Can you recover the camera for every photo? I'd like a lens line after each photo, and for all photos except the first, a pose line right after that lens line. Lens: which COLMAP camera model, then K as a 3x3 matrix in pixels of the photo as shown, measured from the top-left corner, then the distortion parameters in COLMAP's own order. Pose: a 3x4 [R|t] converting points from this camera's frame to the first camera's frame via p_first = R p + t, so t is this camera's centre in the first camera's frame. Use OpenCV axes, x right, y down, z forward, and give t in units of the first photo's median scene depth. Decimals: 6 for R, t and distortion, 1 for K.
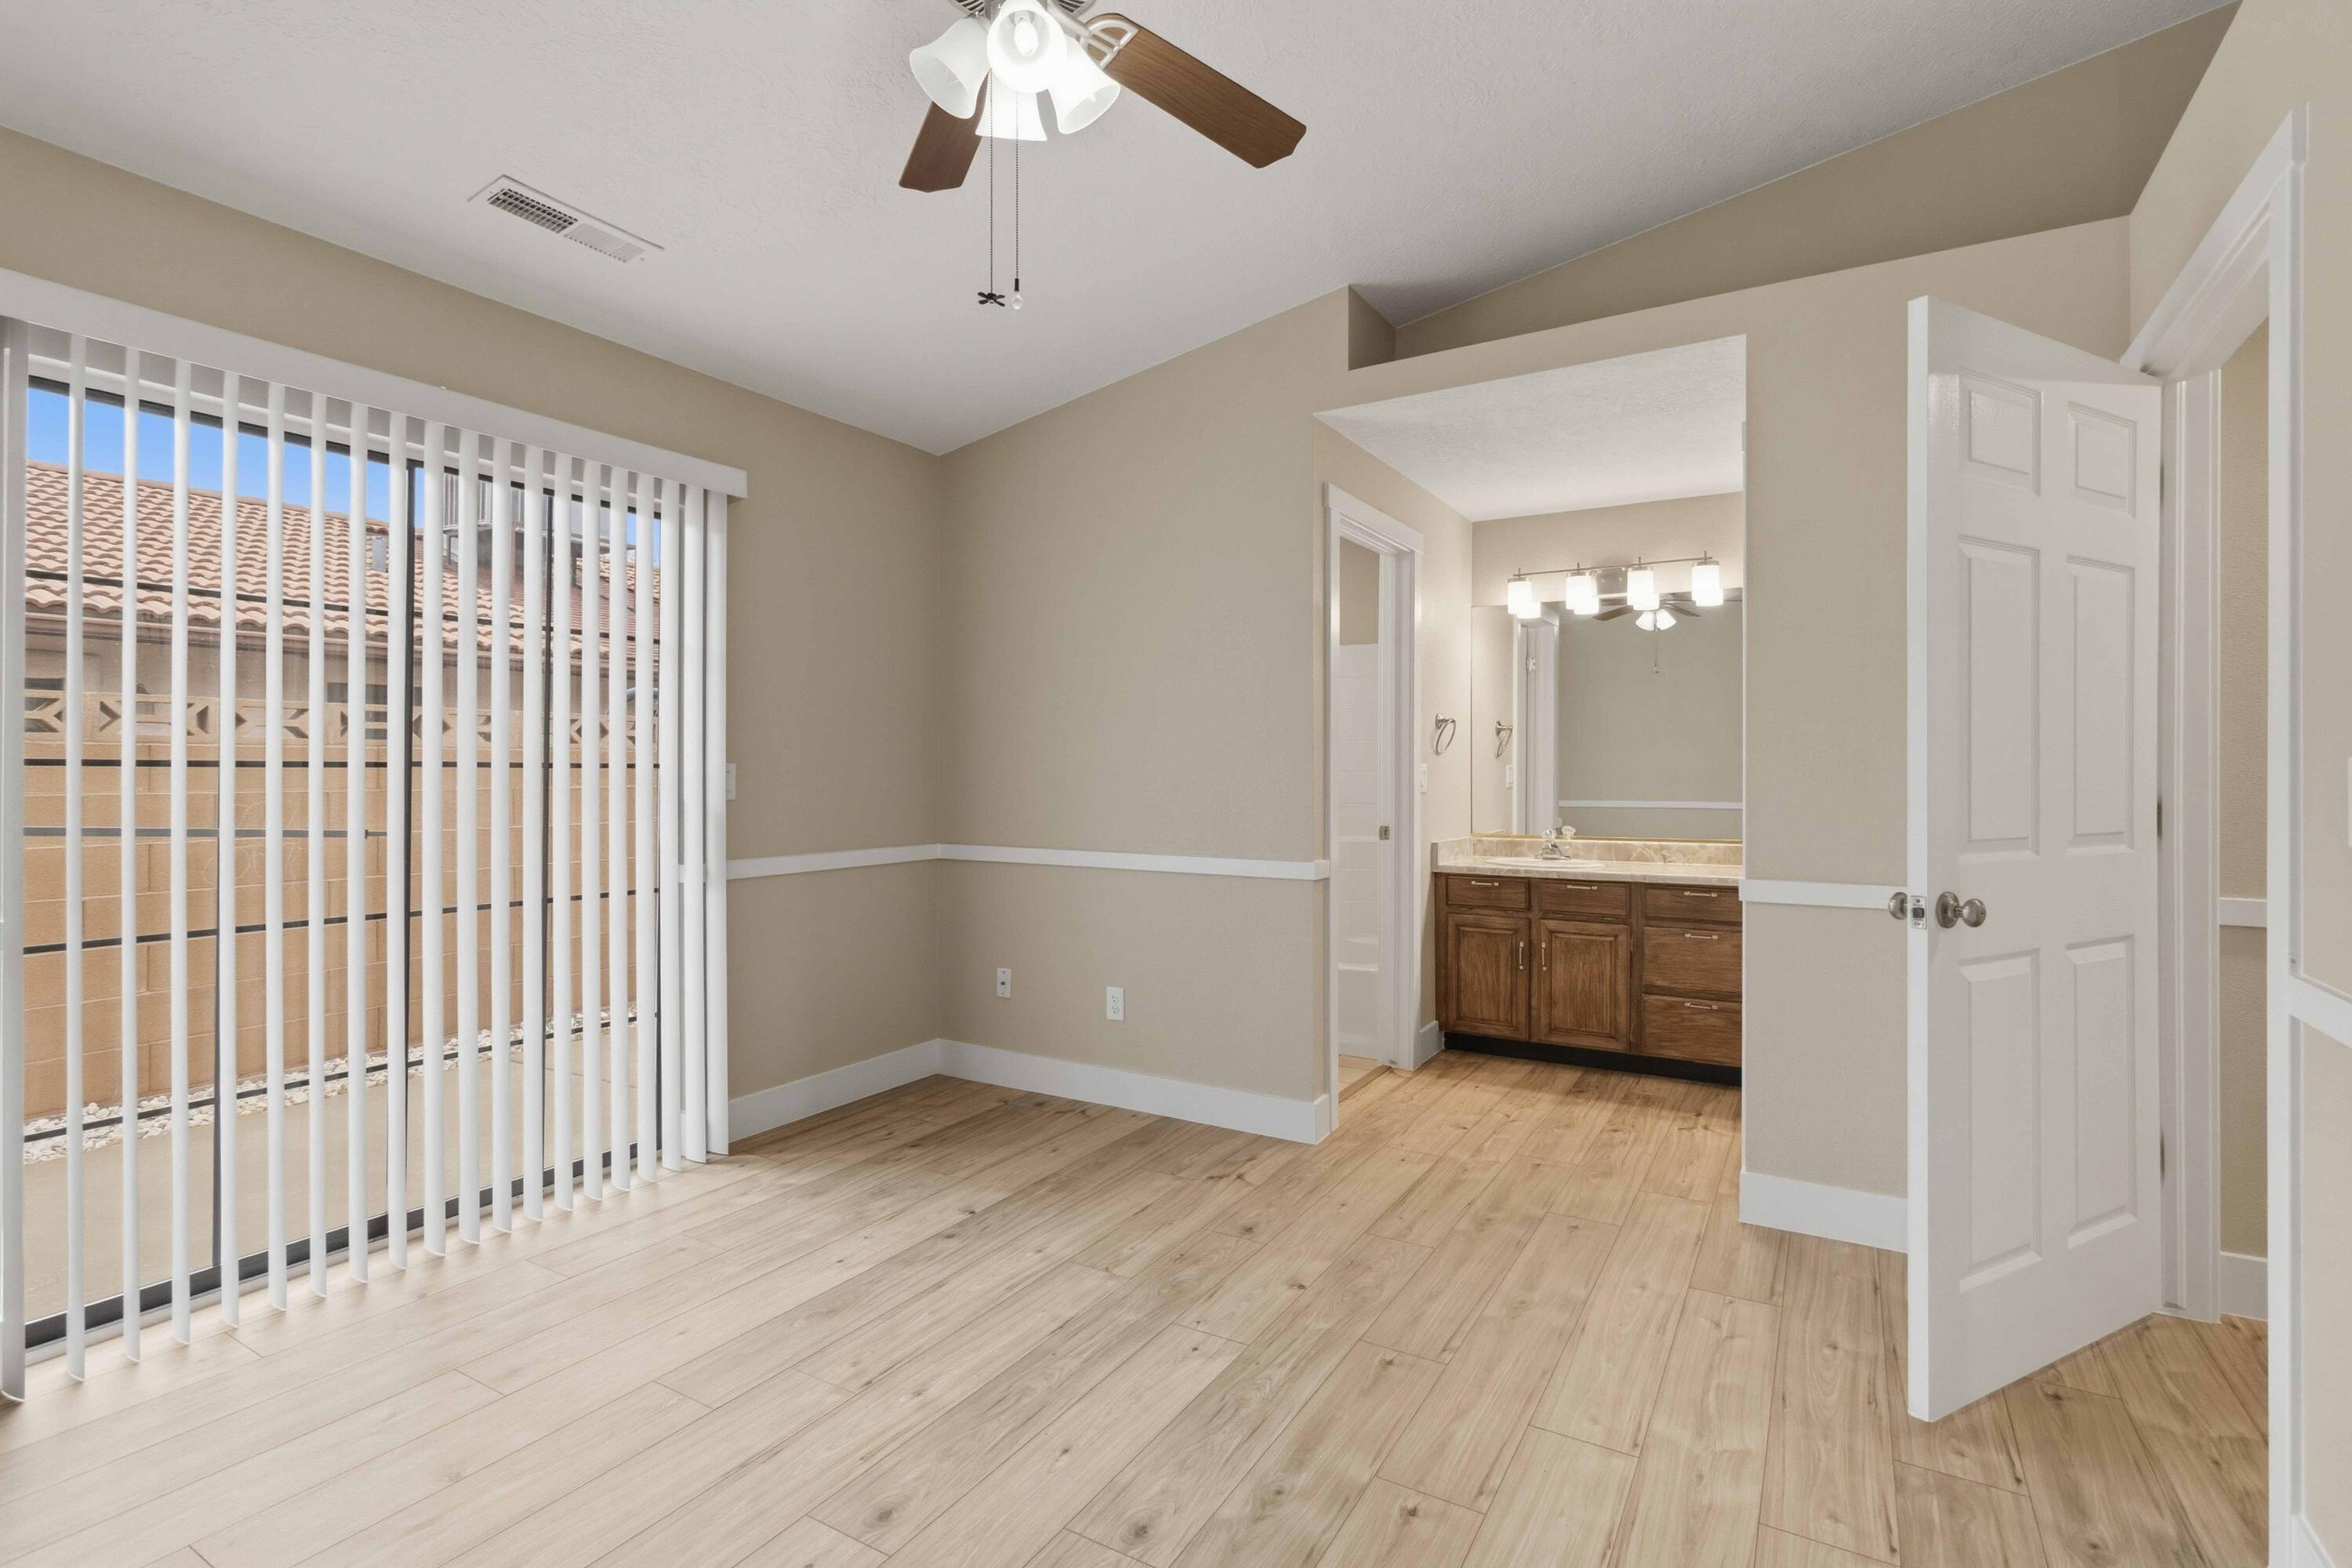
lens RADIAL K [[1086.6, 0, 1164.8], [0, 1086.6, 770.3], [0, 0, 1]] dist [0.000902, 0.000181]
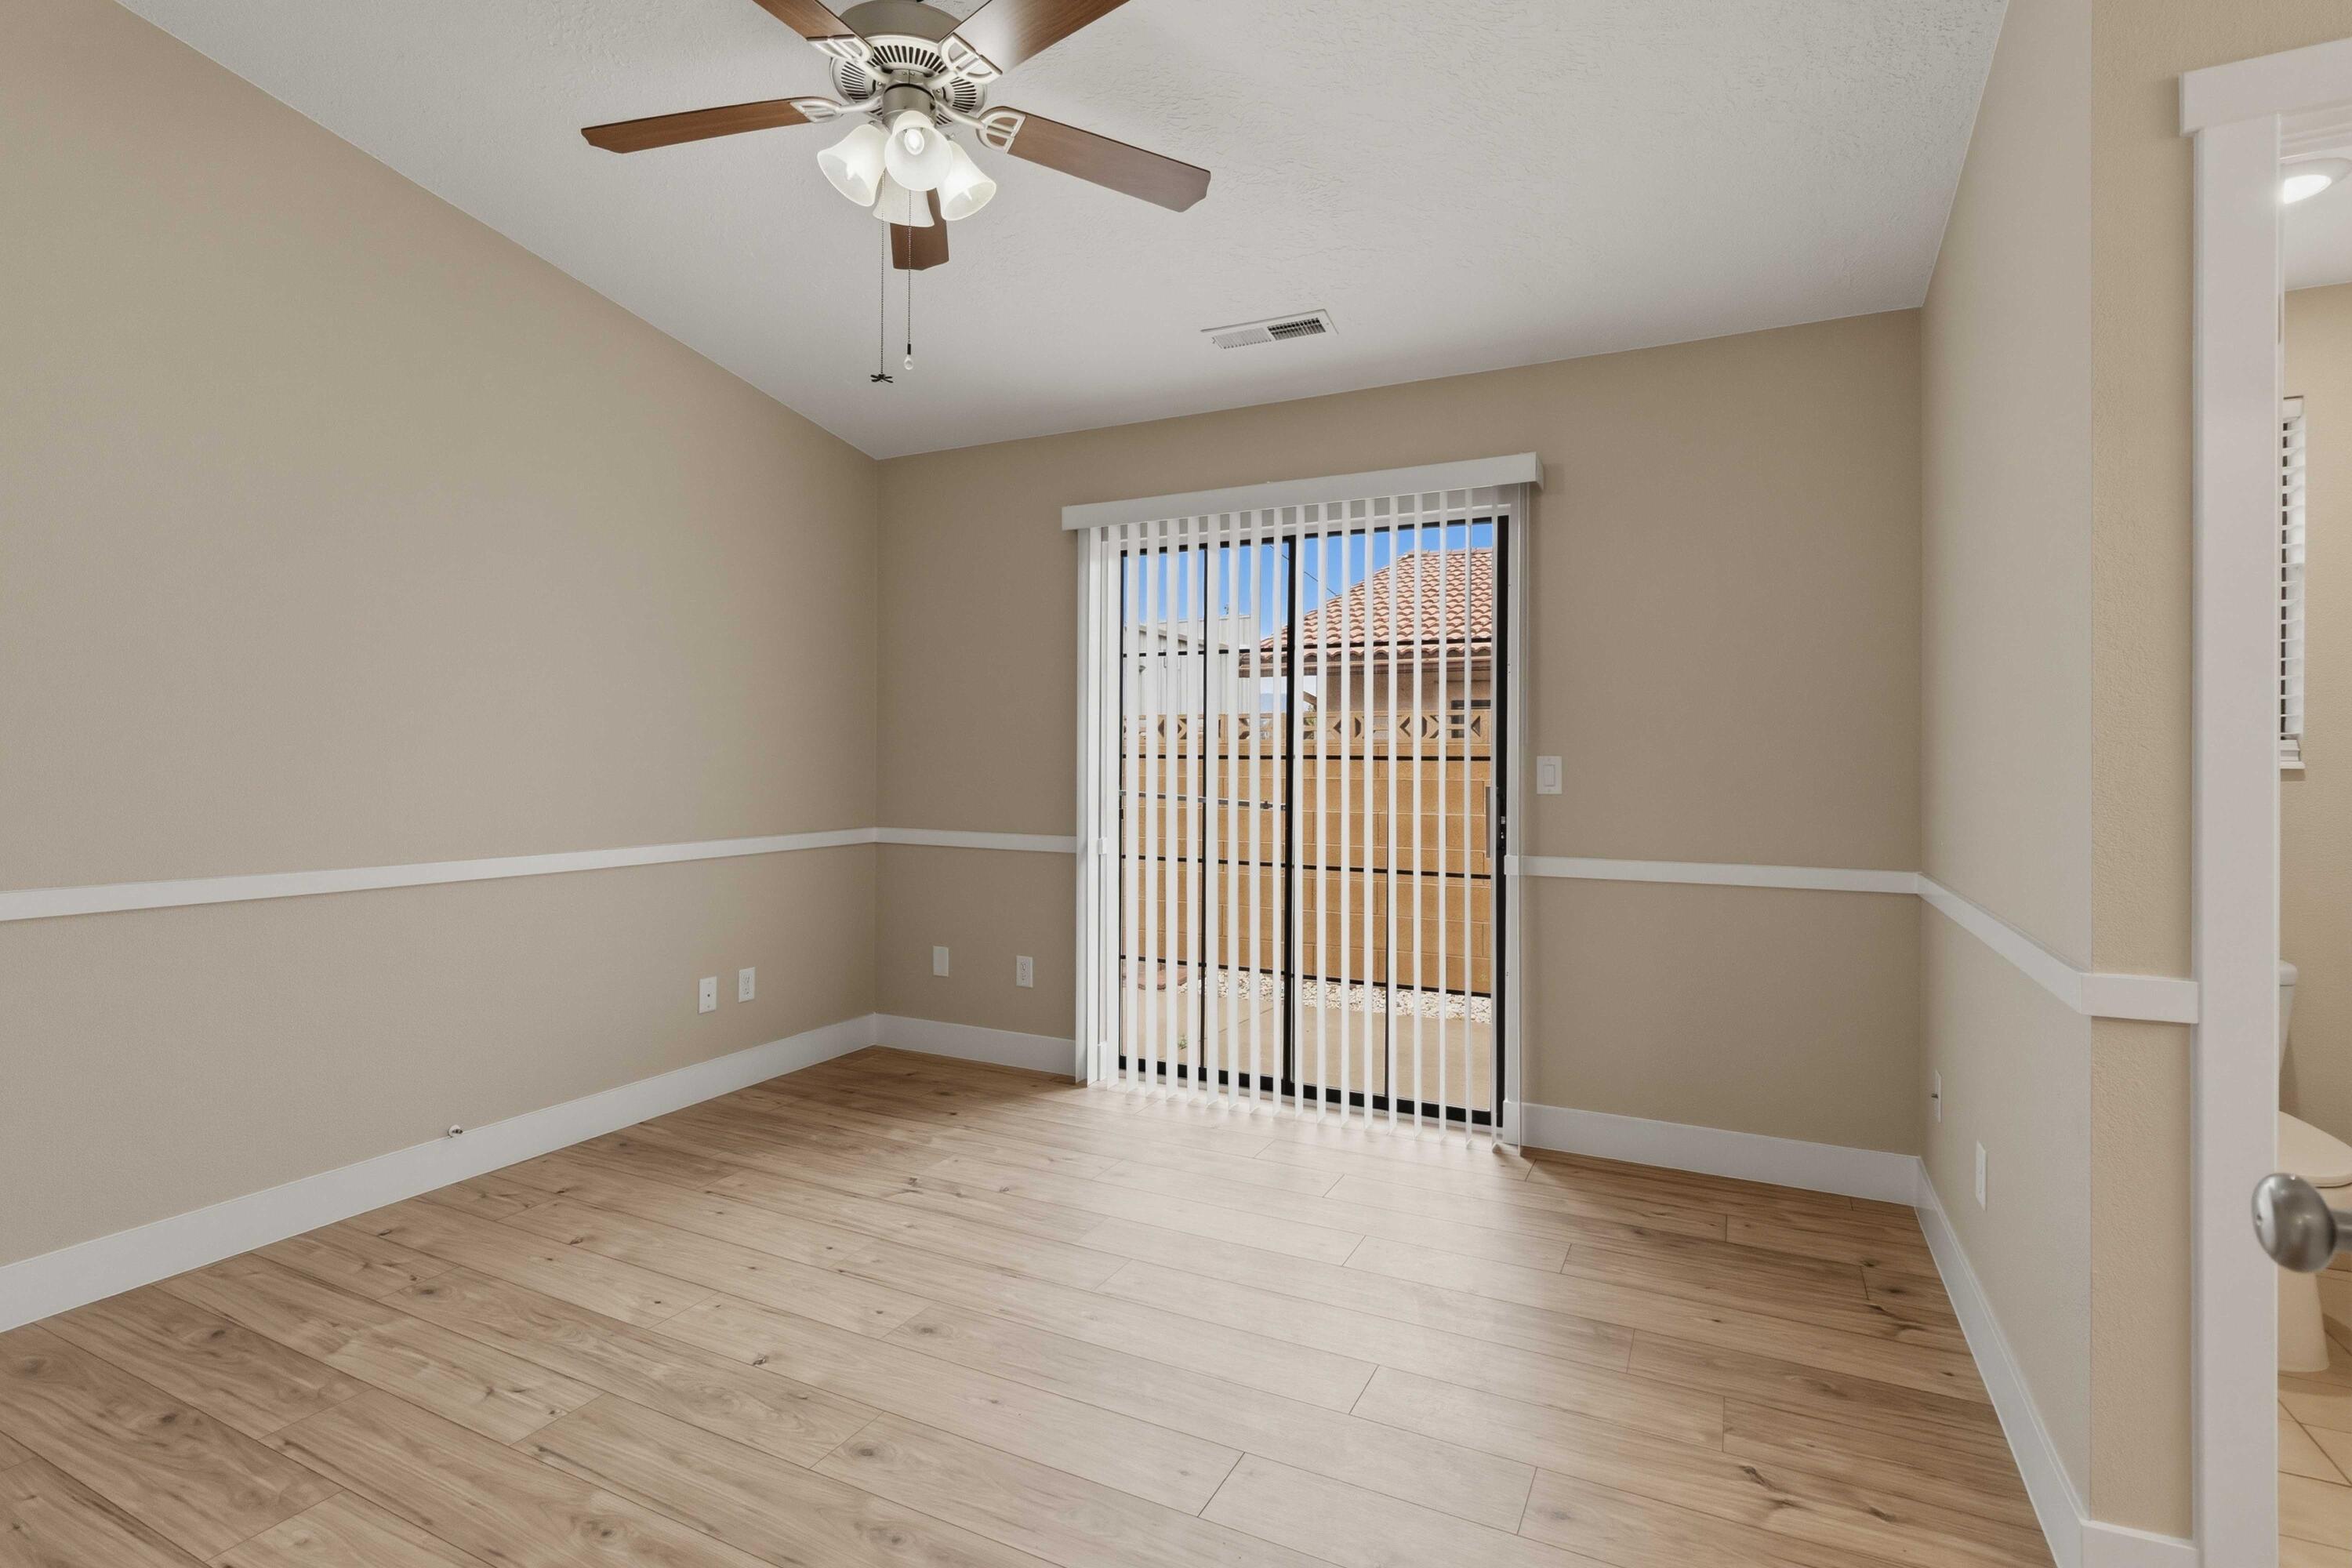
lens RADIAL K [[1092.7, 0, 1186.4], [0, 1092.7, 764.4], [0, 0, 1]] dist [0.000522, 0.000362]
pose [[0.097578, 0.001231, -0.995227, 0.557174], [-0.005005, 0.999987, 0.000746, 0.002612], [0.995215, 0.004909, 0.097583, 0.610721]]
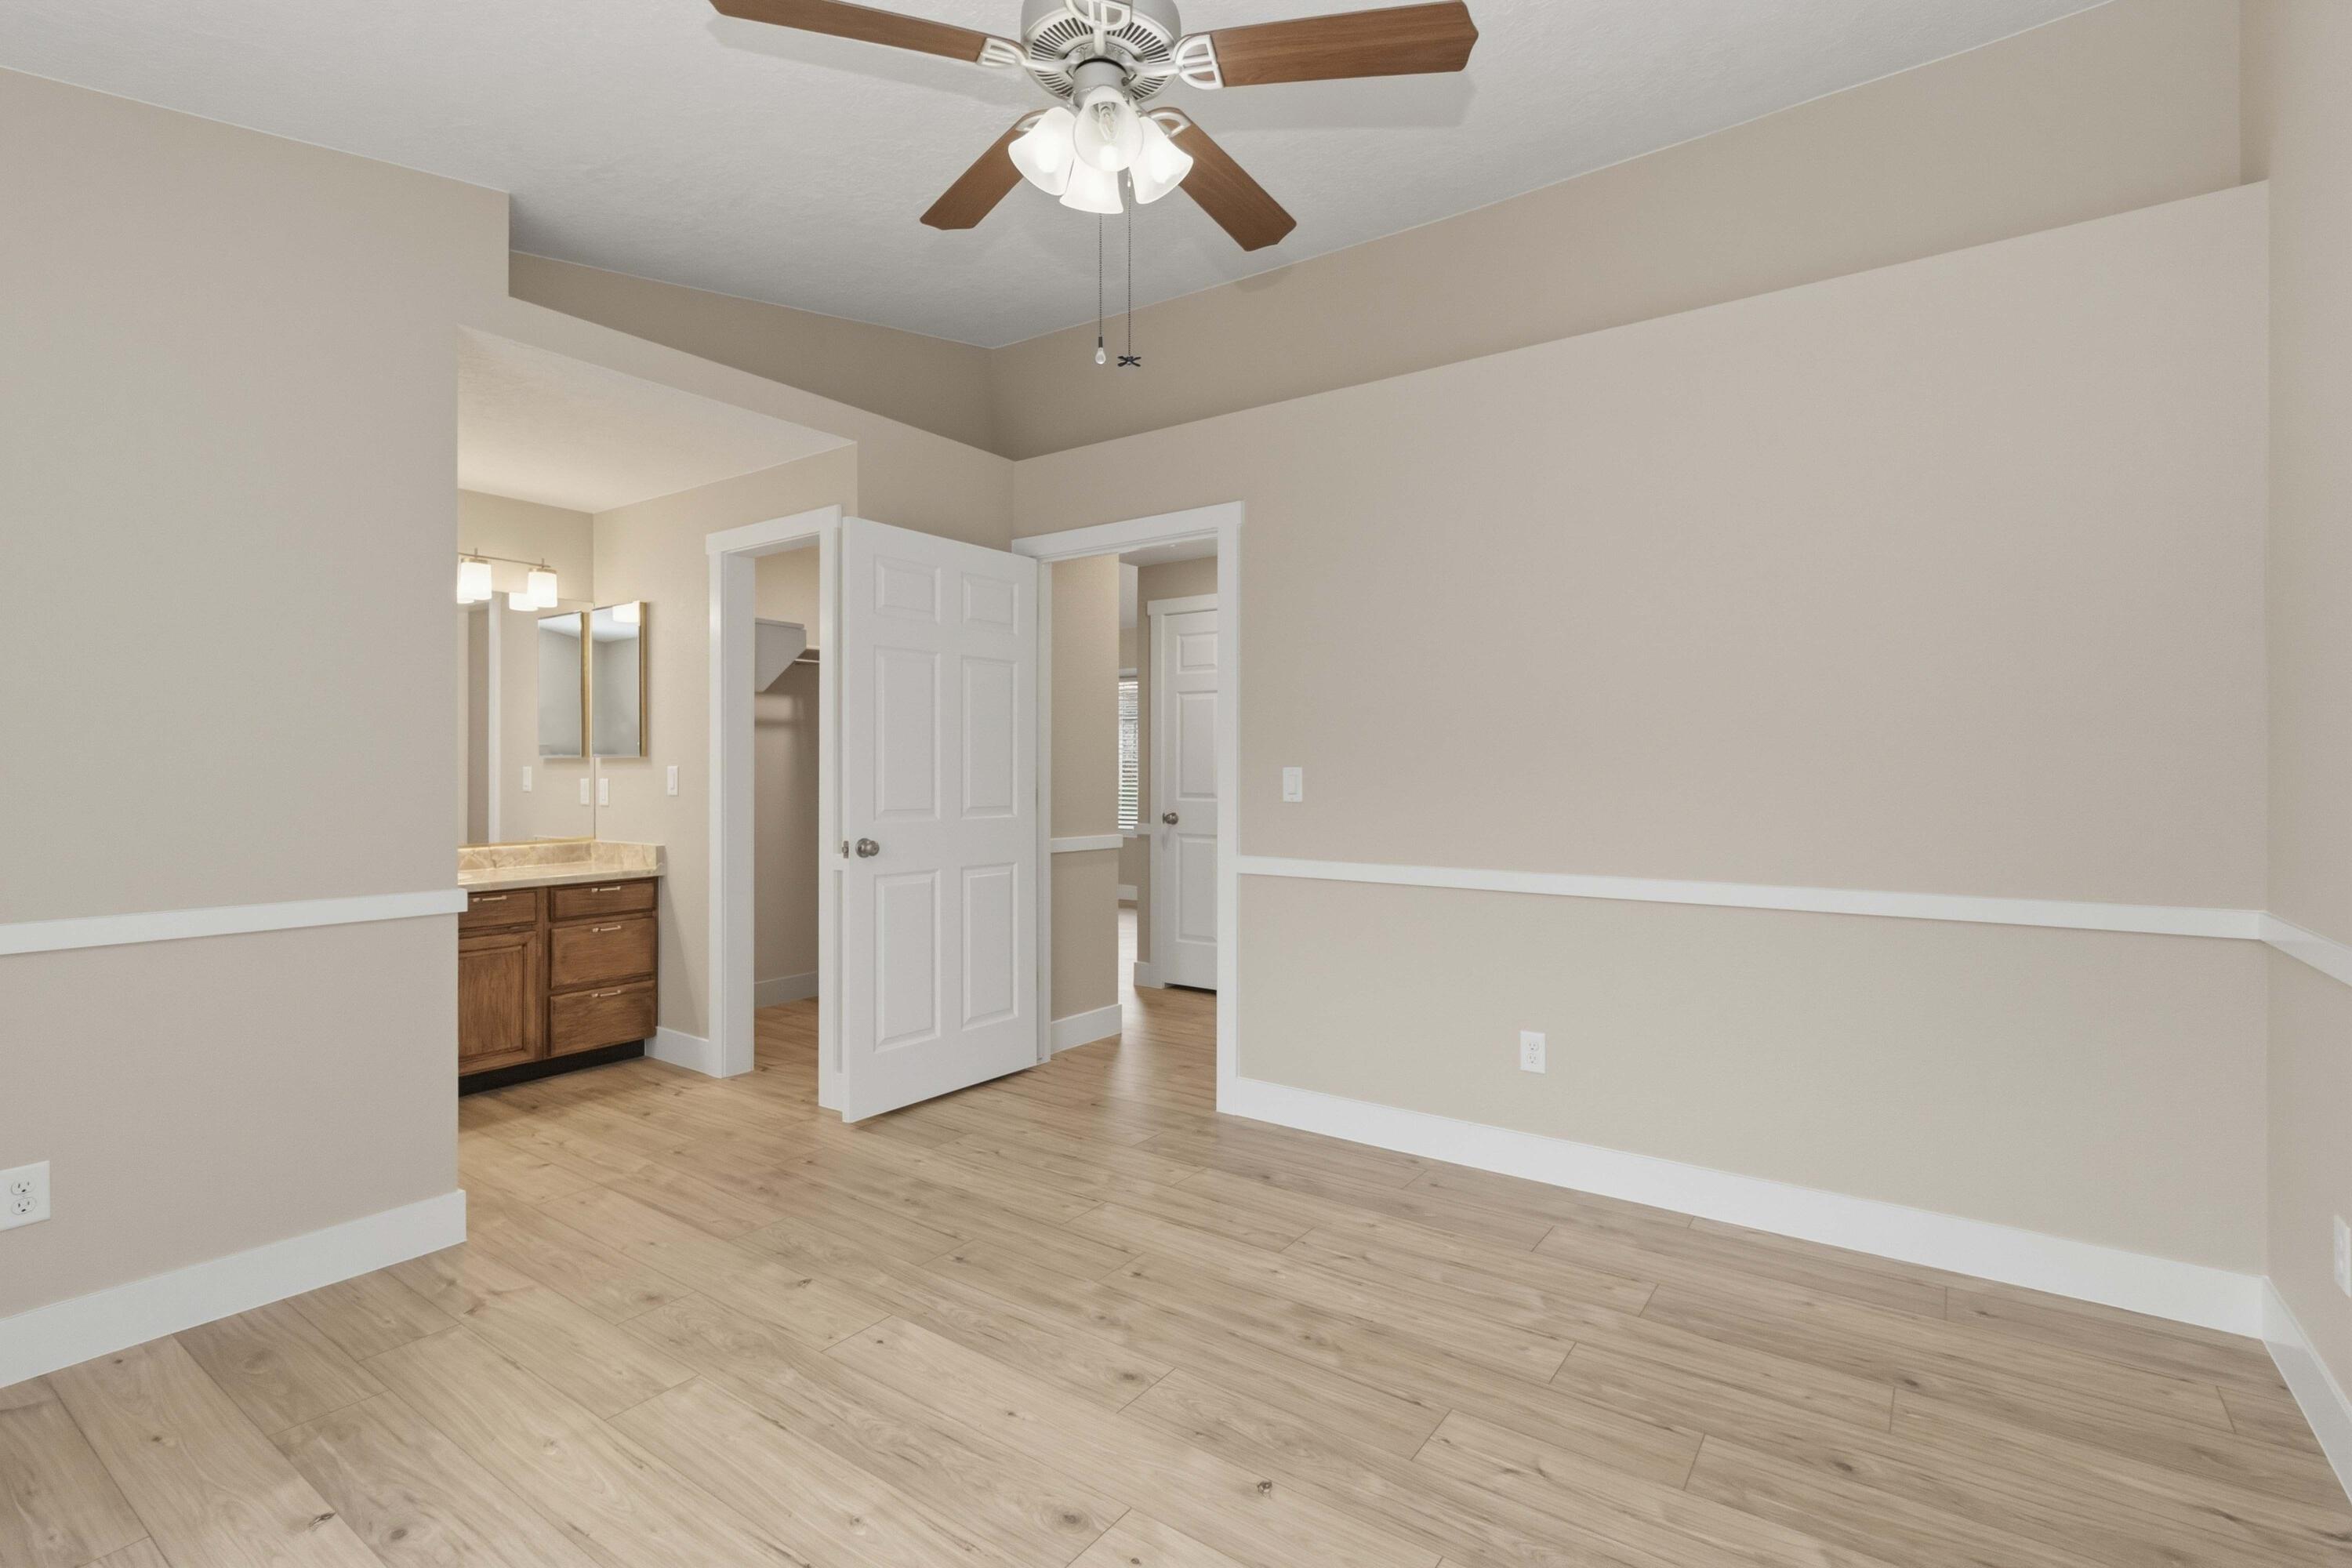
lens RADIAL K [[1114.7, 0, 1175.0], [0, 1114.7, 781.1], [0, 0, 1]] dist [0.003289, 0.000544]
pose [[0.074453, -0.008533, 0.997188, -0.657379], [0.000432, 0.999964, 0.008525, -0.000777], [-0.997224, -0.000204, 0.074454, 0.429851]]
